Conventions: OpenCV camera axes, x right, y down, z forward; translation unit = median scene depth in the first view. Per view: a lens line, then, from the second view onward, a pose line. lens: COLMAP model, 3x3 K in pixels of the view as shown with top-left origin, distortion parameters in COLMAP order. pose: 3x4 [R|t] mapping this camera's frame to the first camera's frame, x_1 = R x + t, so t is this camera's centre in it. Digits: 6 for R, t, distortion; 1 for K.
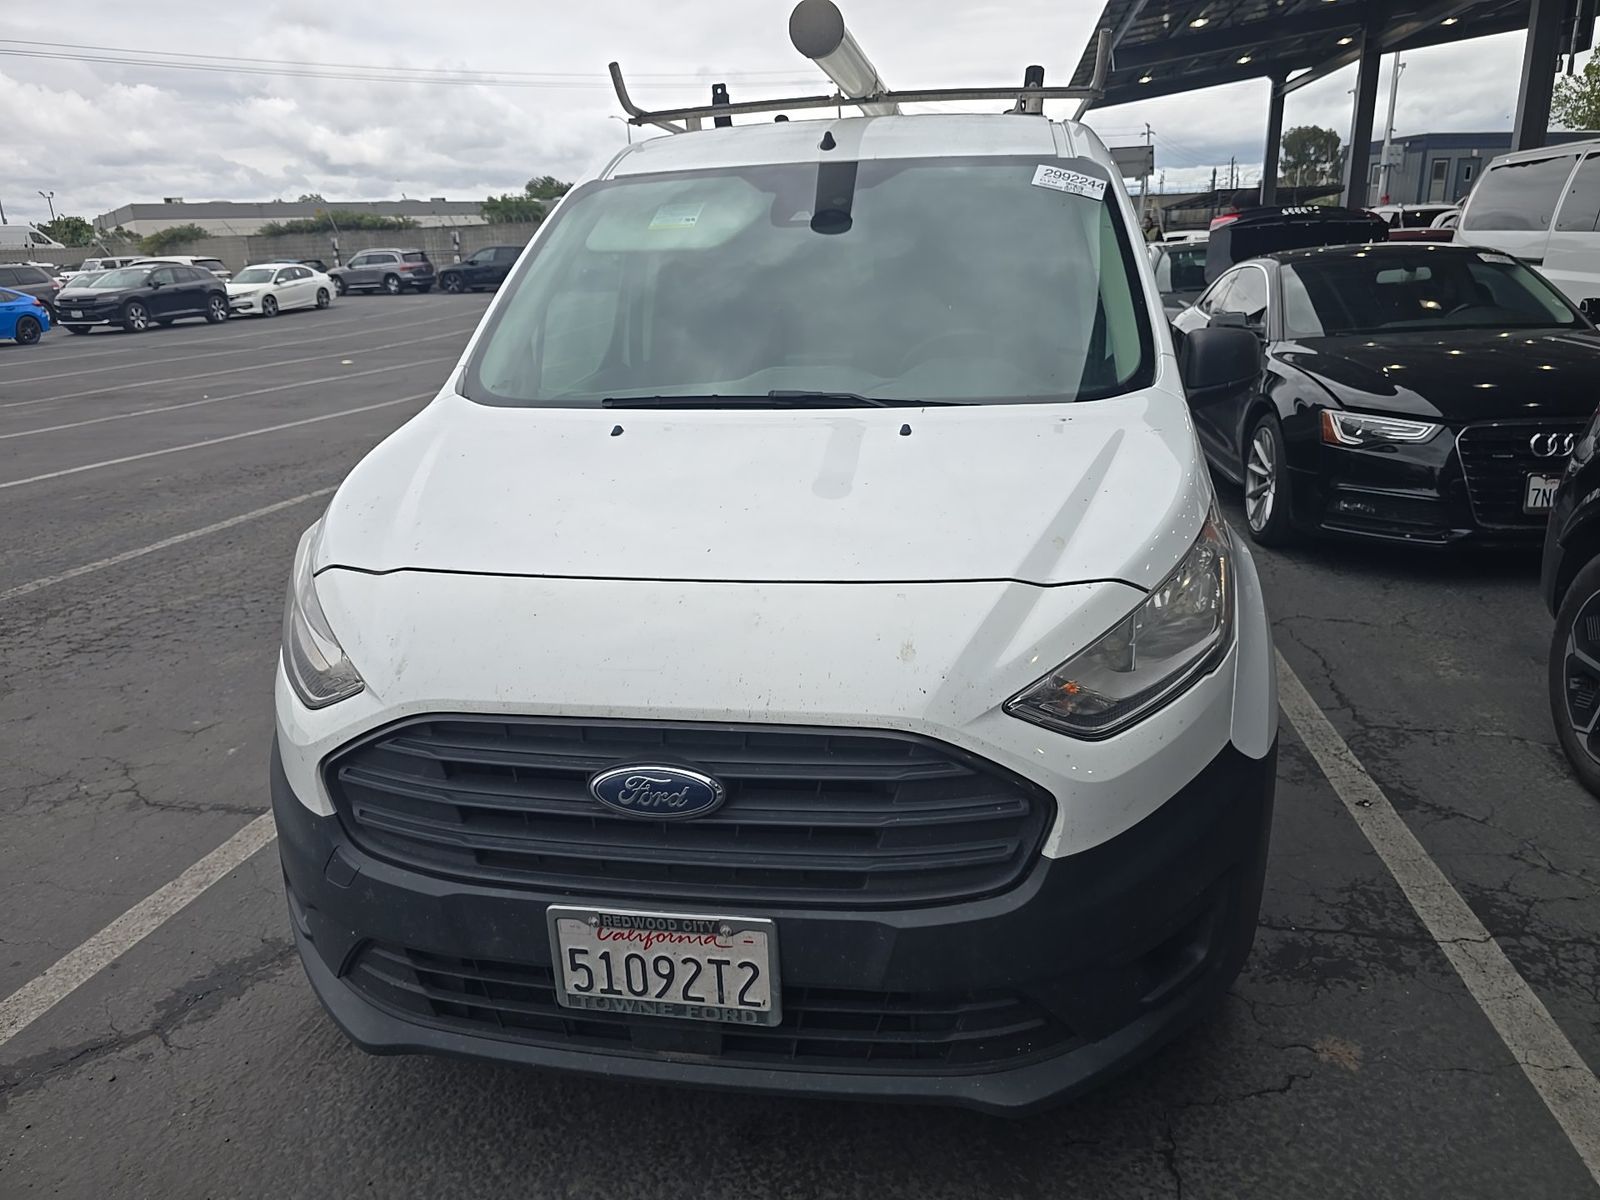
lens RADIAL K [[1097.0, 0, 808.5], [0, 1097.0, 598.0], [0, 0, 1]] dist [0.052964, -0.051358]
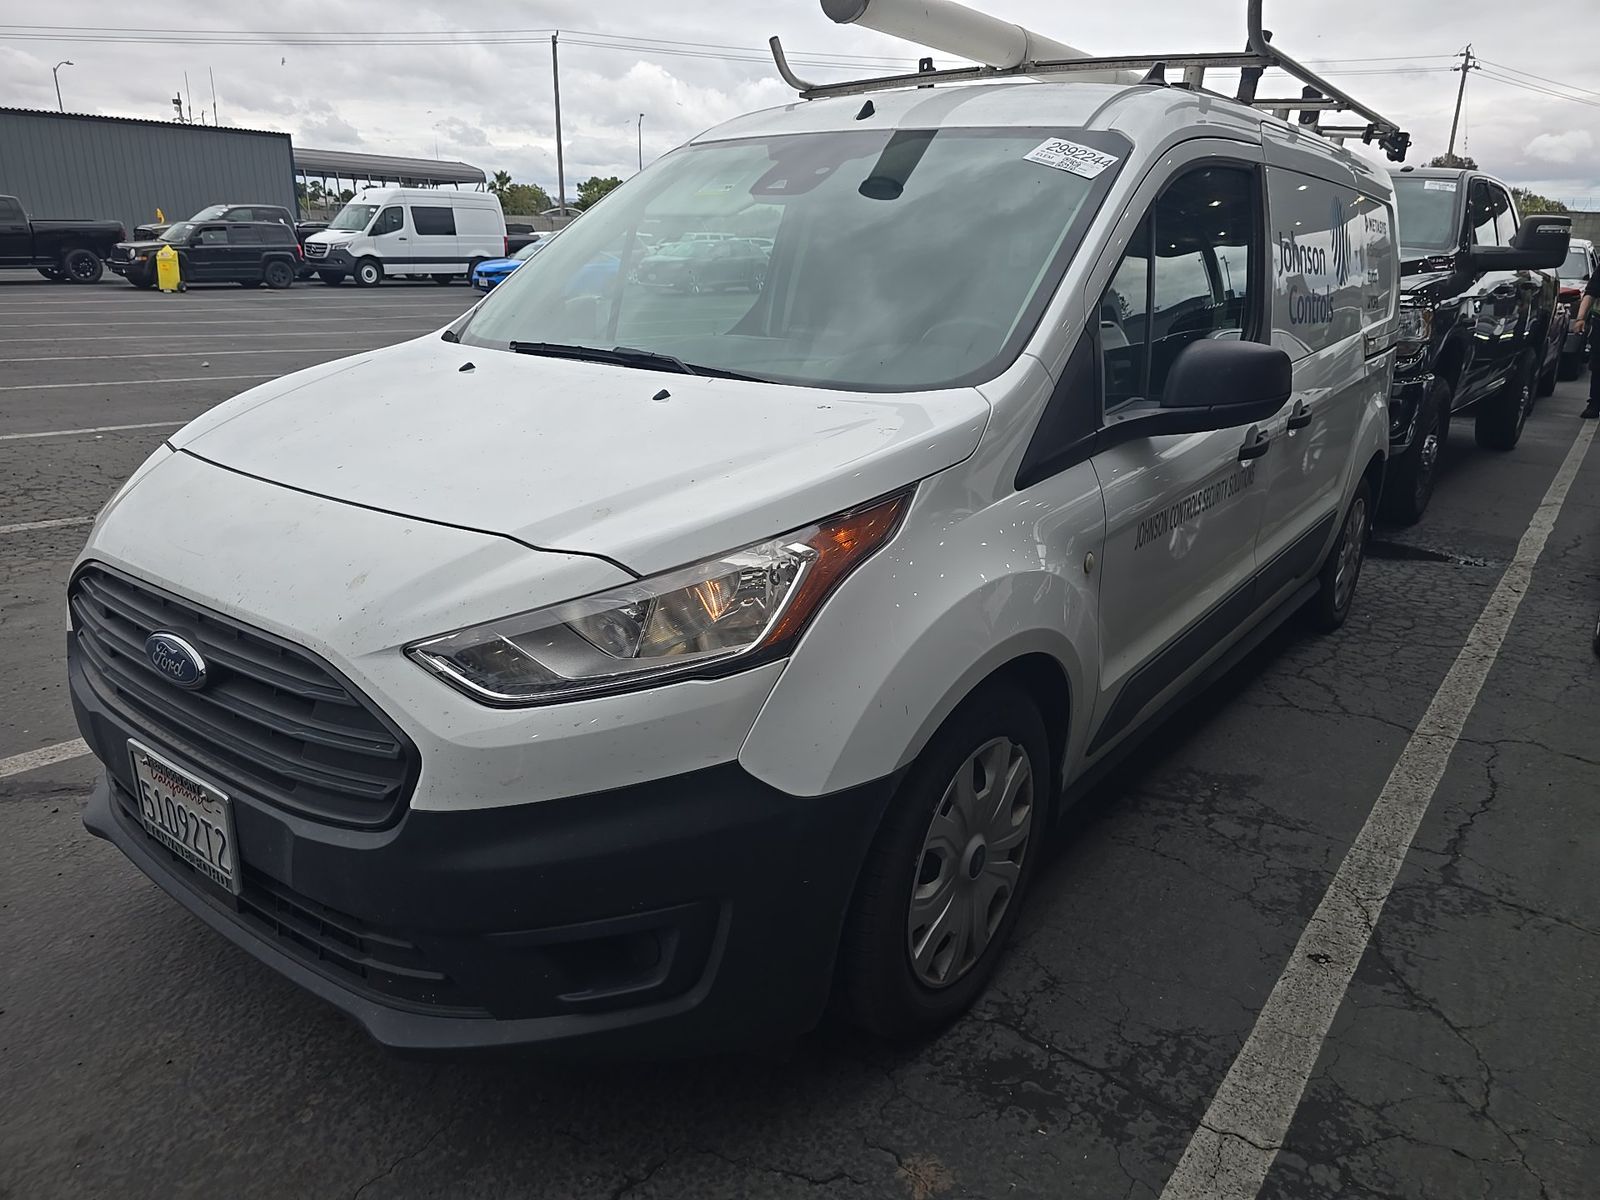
lens RADIAL K [[1097.0, 0, 797.2], [0, 1097.0, 600.7], [0, 0, 1]] dist [0.052964, -0.051358]
pose [[0.884199, 0.193850, -0.424987, 0.579001], [-0.191002, 0.980327, 0.049772, -0.040100], [0.426274, 0.037165, 0.903830, 0.153014]]
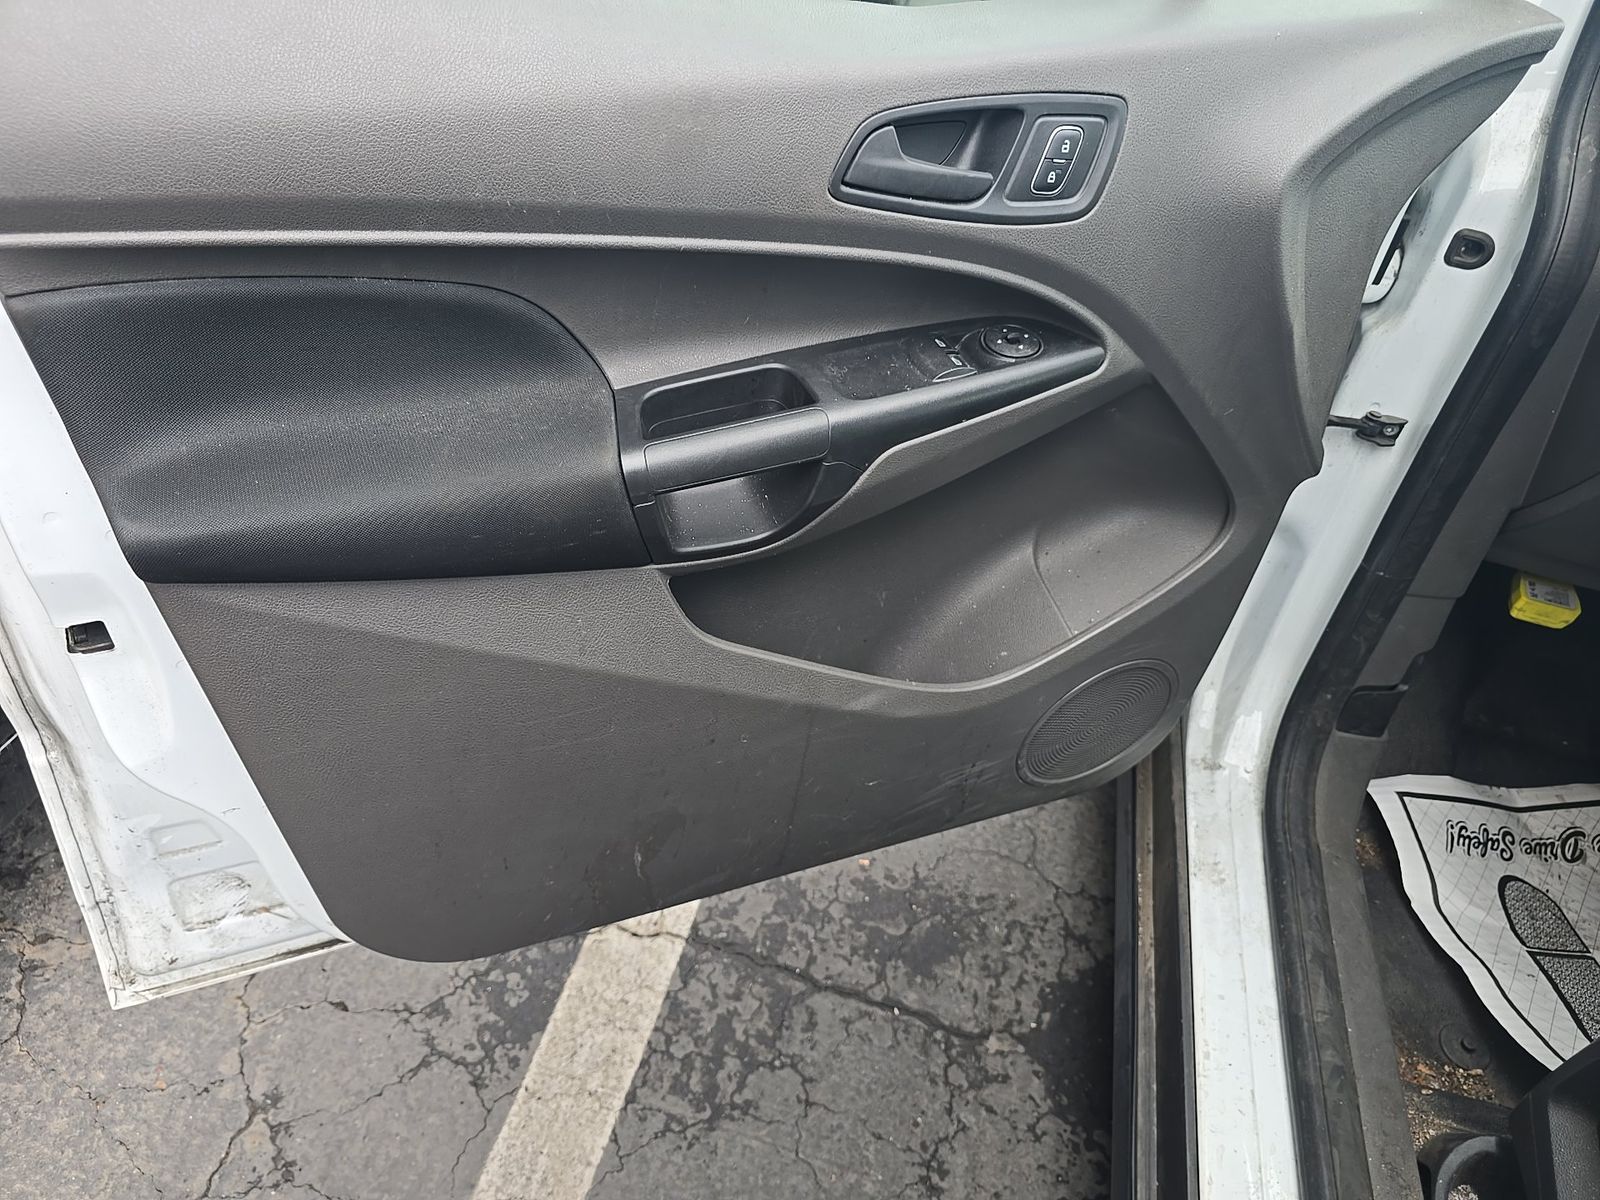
lens RADIAL K [[1097.0, 0, 802.1], [0, 1097.0, 598.7], [0, 0, 1]] dist [0.052964, -0.051358]
pose [[-0.993001, -0.117731, 0.009358, 0.521628], [-0.057763, 0.553252, 0.831009, -0.299620], [-0.103013, 0.824652, -0.556181, 1.182925]]
